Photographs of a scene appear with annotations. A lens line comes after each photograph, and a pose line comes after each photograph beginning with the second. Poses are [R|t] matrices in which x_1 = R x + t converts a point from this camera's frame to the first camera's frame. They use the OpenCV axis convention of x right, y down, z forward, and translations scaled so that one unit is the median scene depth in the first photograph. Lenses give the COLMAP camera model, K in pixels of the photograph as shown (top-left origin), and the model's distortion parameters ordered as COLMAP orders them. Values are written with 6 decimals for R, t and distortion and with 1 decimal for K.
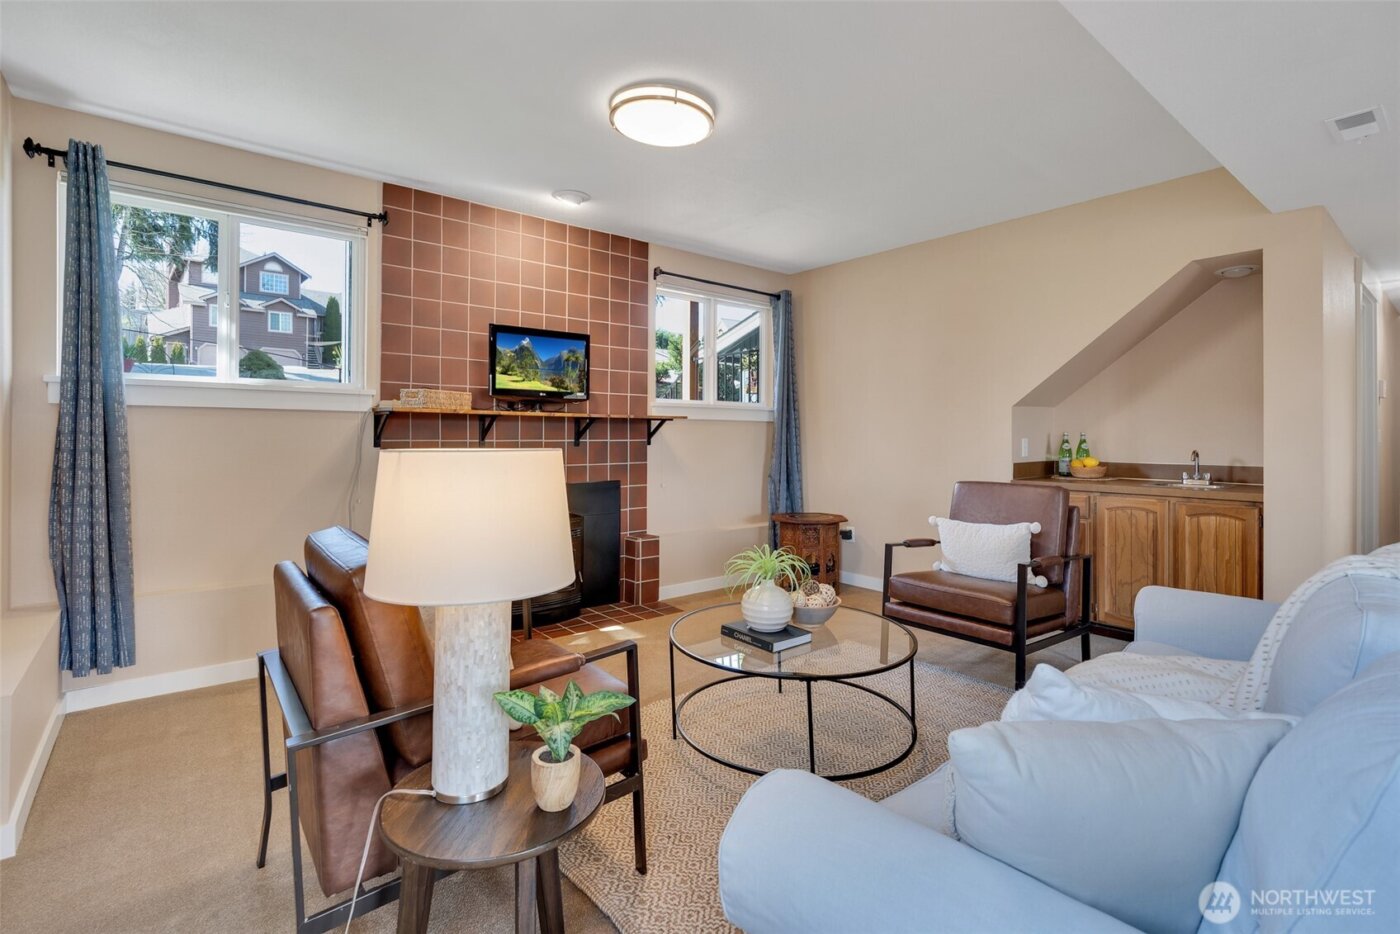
lens RADIAL K [[644.0, 0, 699.2], [0, 644.0, 442.5], [0, 0, 1]] dist [-0.002474, 0.000237]
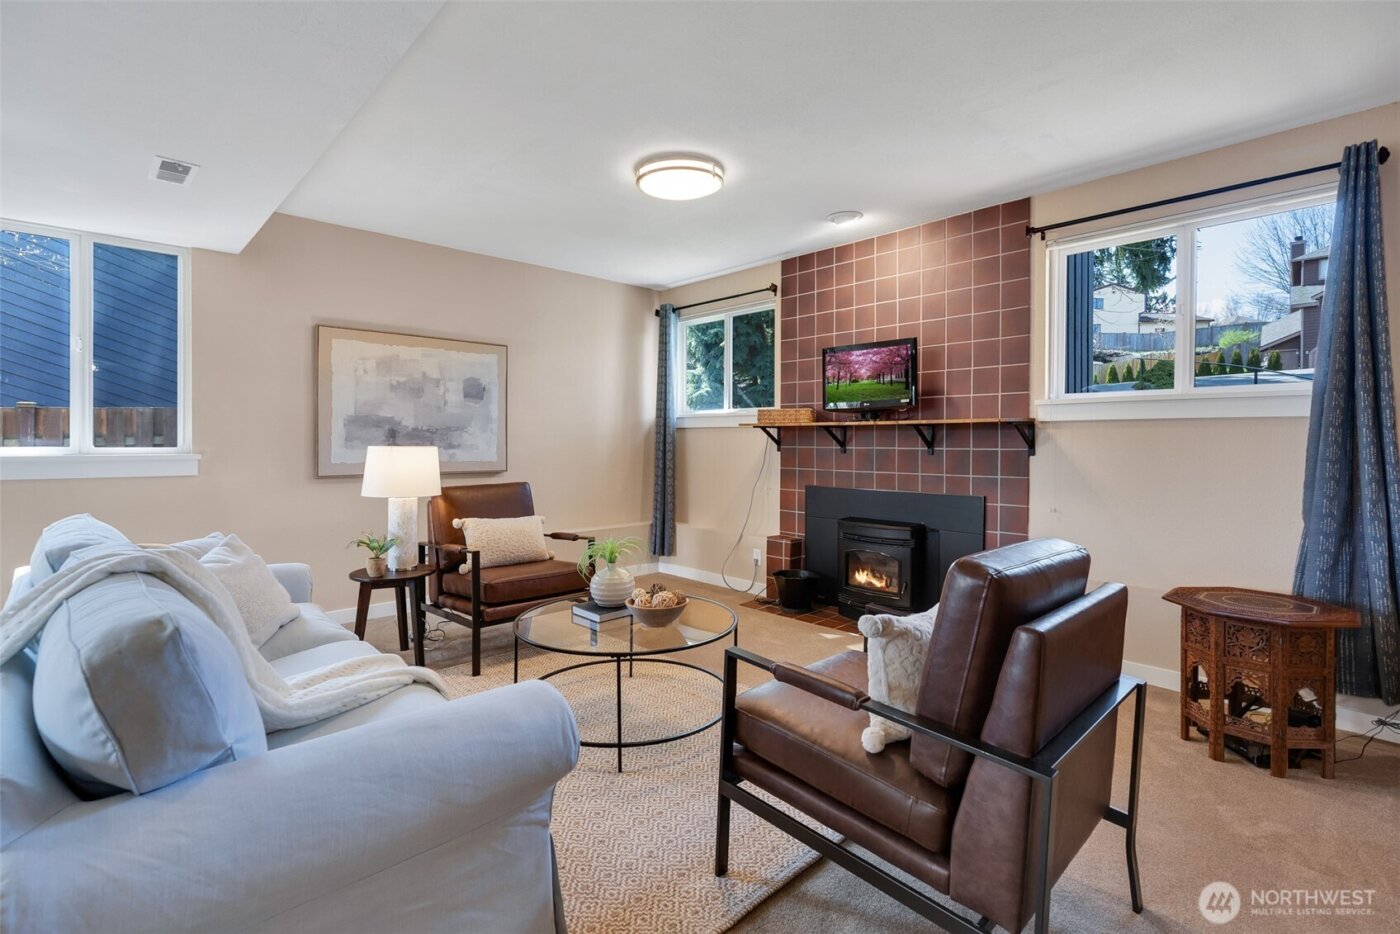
lens RADIAL K [[644.0, 0, 701.6], [0, 644.0, 453.6], [0, 0, 1]] dist [-0.002474, 0.000237]
pose [[0.090544, 0.012205, -0.995818, 0.717322], [-0.013553, 0.999847, 0.011022, -0.001953], [0.995800, 0.012498, 0.090696, 0.576332]]
